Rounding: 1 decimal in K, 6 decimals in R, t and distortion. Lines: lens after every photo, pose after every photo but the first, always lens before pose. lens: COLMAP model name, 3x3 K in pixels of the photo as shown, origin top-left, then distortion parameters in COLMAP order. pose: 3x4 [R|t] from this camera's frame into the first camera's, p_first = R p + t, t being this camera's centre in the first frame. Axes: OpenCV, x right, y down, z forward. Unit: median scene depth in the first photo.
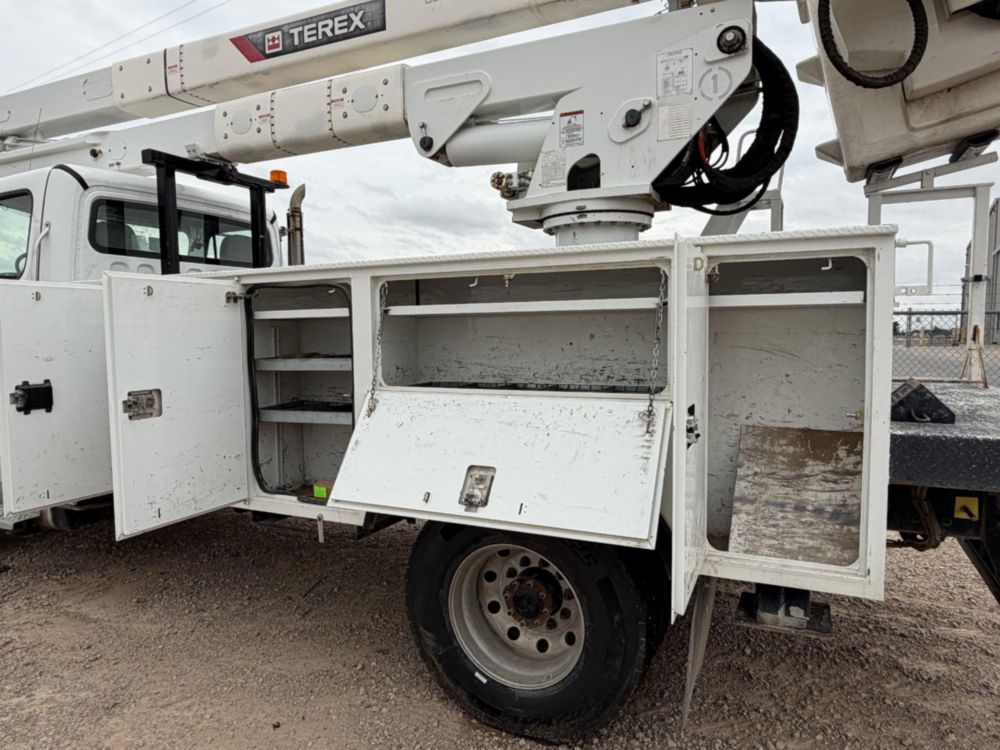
lens RADIAL K [[660.5, 0, 490.7], [0, 660.5, 378.1], [0, 0, 1]] dist [-0.002222, 0.005114]
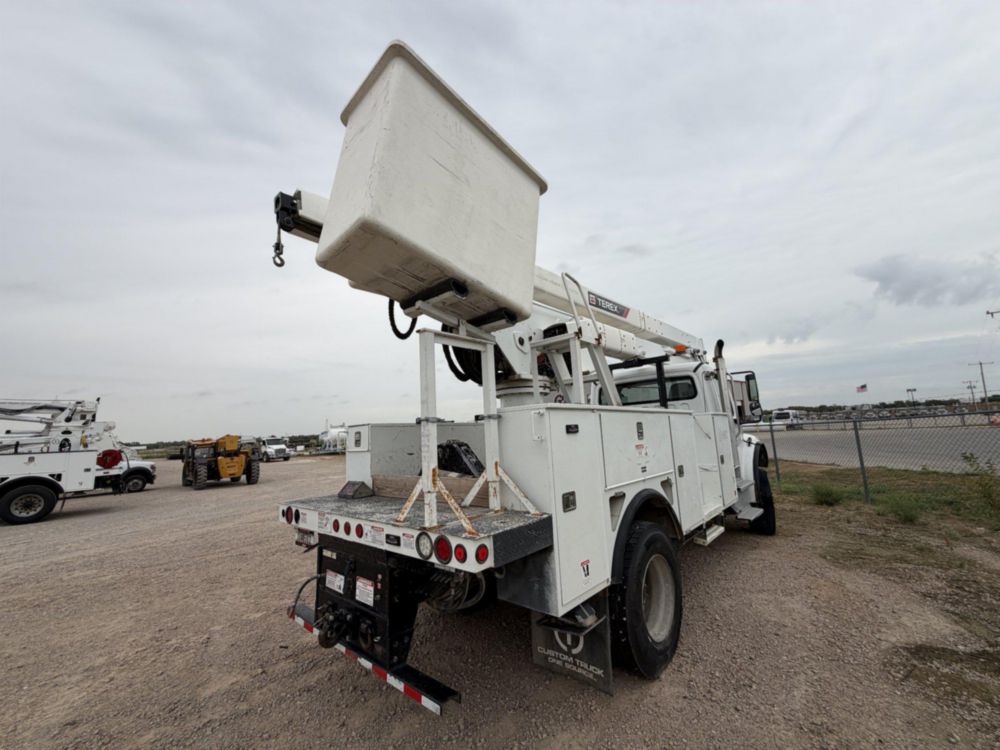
lens RADIAL K [[398.9, 0, 496.7], [0, 398.9, 374.6], [0, 0, 1]] dist [-0.000276, 0.000179]
pose [[-0.278163, -0.121370, -0.952835, 1.120490], [-0.016957, 0.992451, -0.121466, -0.126229], [0.960384, -0.017630, -0.278121, 1.097246]]
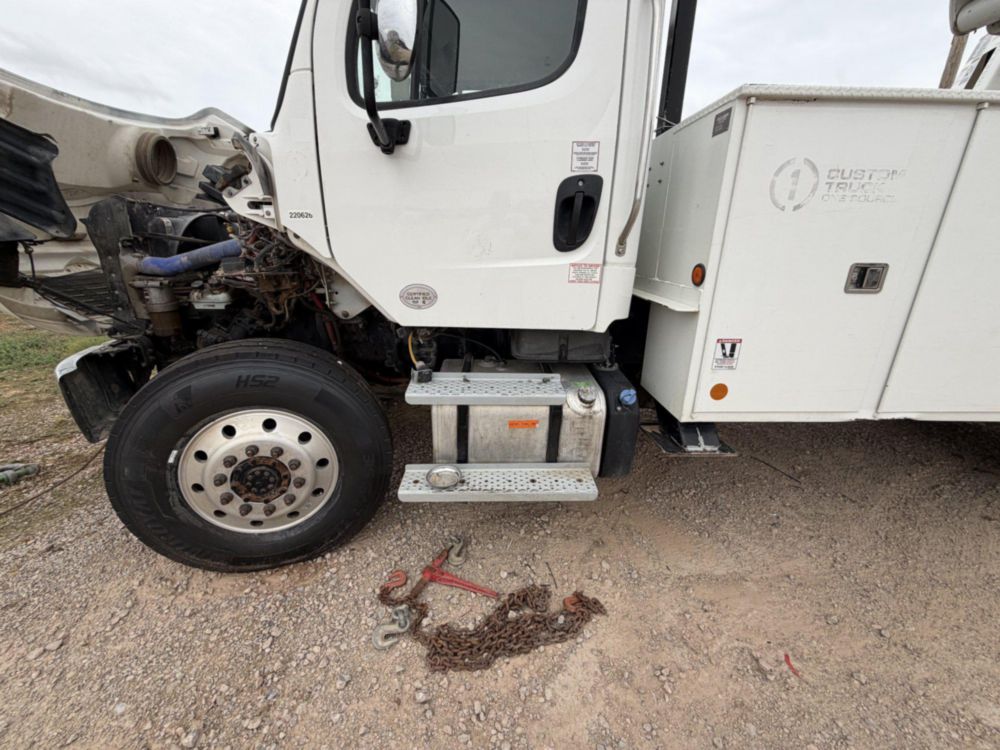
lens RADIAL K [[398.9, 0, 495.3], [0, 398.9, 376.2], [0, 0, 1]] dist [-0.000276, 0.000179]
pose [[0.884969, -0.125688, 0.448366, -0.969456], [0.009667, 0.967634, 0.252171, 0.003009], [-0.465549, -0.218829, 0.857542, 0.714550]]
